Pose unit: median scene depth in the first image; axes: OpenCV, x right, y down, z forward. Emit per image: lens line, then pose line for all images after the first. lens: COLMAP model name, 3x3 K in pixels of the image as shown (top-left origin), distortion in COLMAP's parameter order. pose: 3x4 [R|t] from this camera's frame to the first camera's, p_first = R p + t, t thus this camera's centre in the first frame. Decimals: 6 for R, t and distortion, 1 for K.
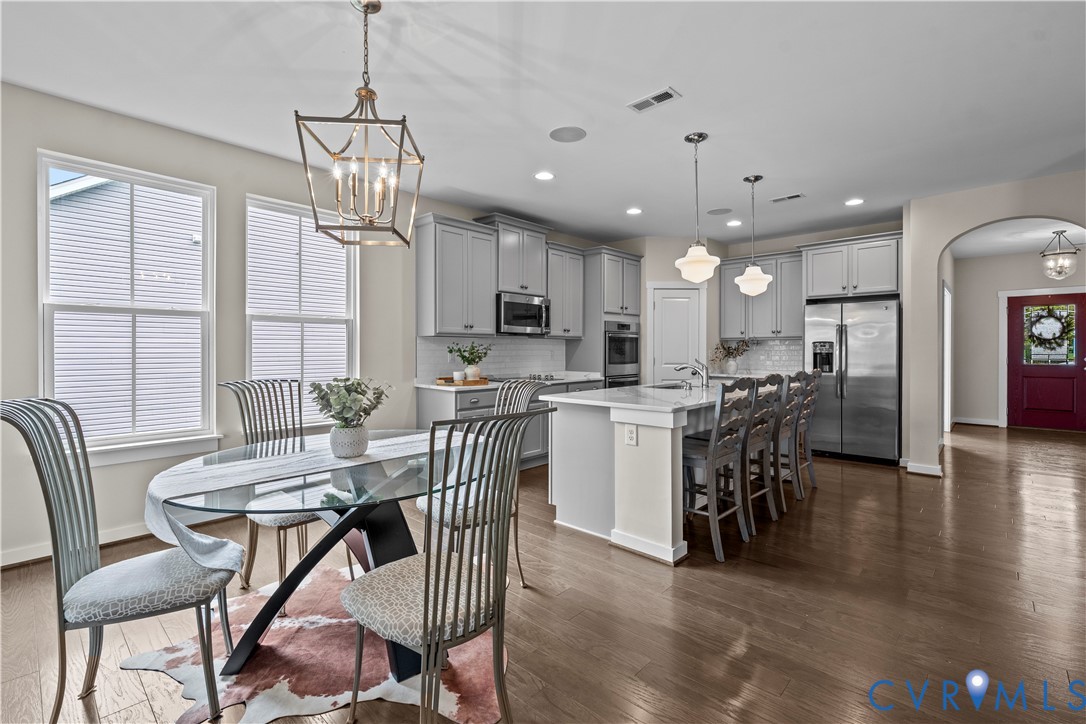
lens RADIAL K [[489.6, 0, 546.6], [0, 489.6, 352.2], [0, 0, 1]] dist [0.001832, 0.000111]
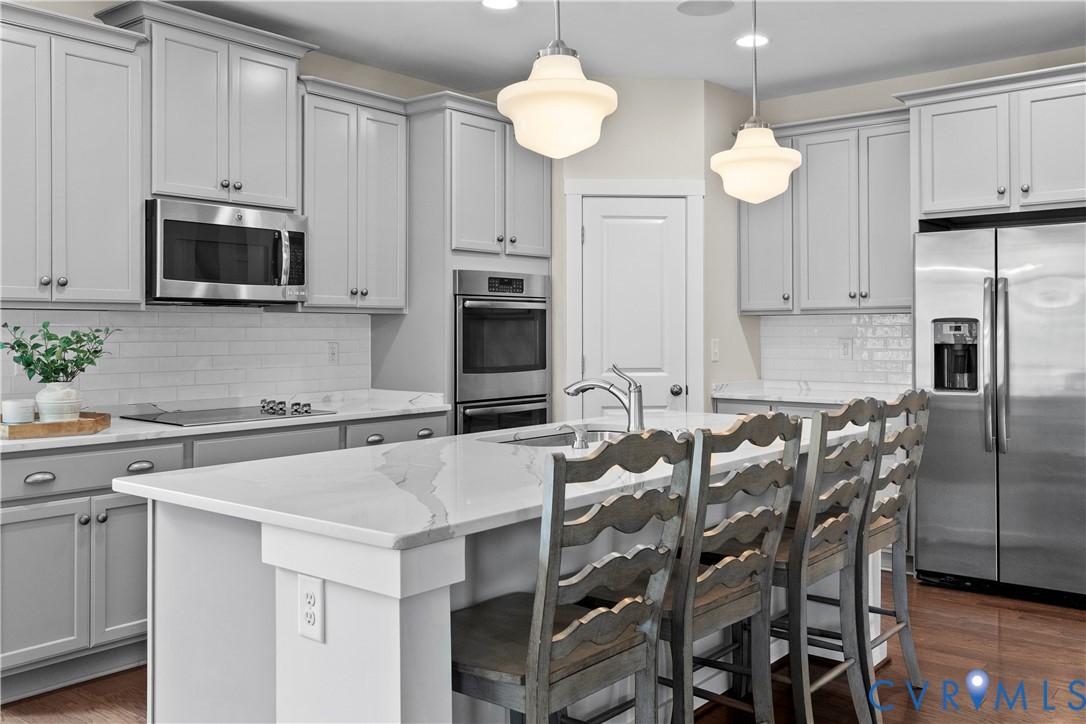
lens RADIAL K [[956.8, 0, 551.2], [0, 956.8, 324.7], [0, 0, 1]] dist [-0.000761, 0.011314]
pose [[0.998107, -0.003838, 0.061374, 0.172444], [0.004630, 0.999908, -0.012763, -0.007147], [-0.061320, 0.013023, 0.998033, 0.202074]]
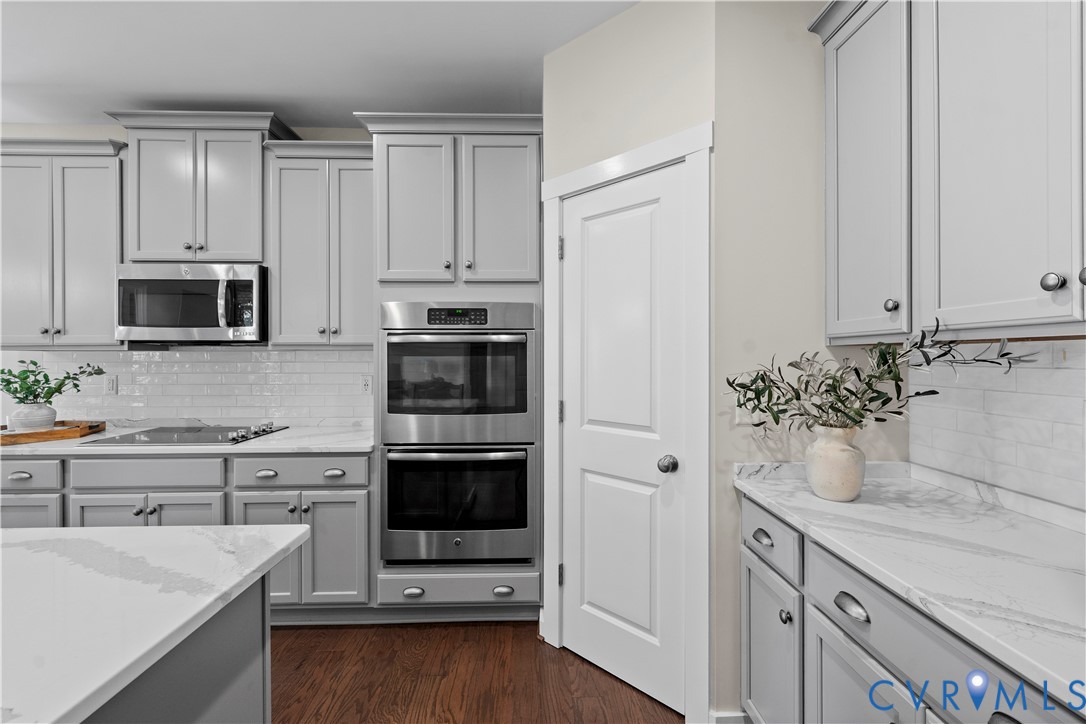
lens RADIAL K [[467.1, 0, 543.8], [0, 467.1, 357.2], [0, 0, 1]] dist [0.000874, -0.000151]
pose [[0.698903, -0.001932, -0.715214, 0.546676], [-0.003382, 0.999976, -0.006006, -0.021085], [0.715209, 0.006617, 0.698879, 0.944419]]
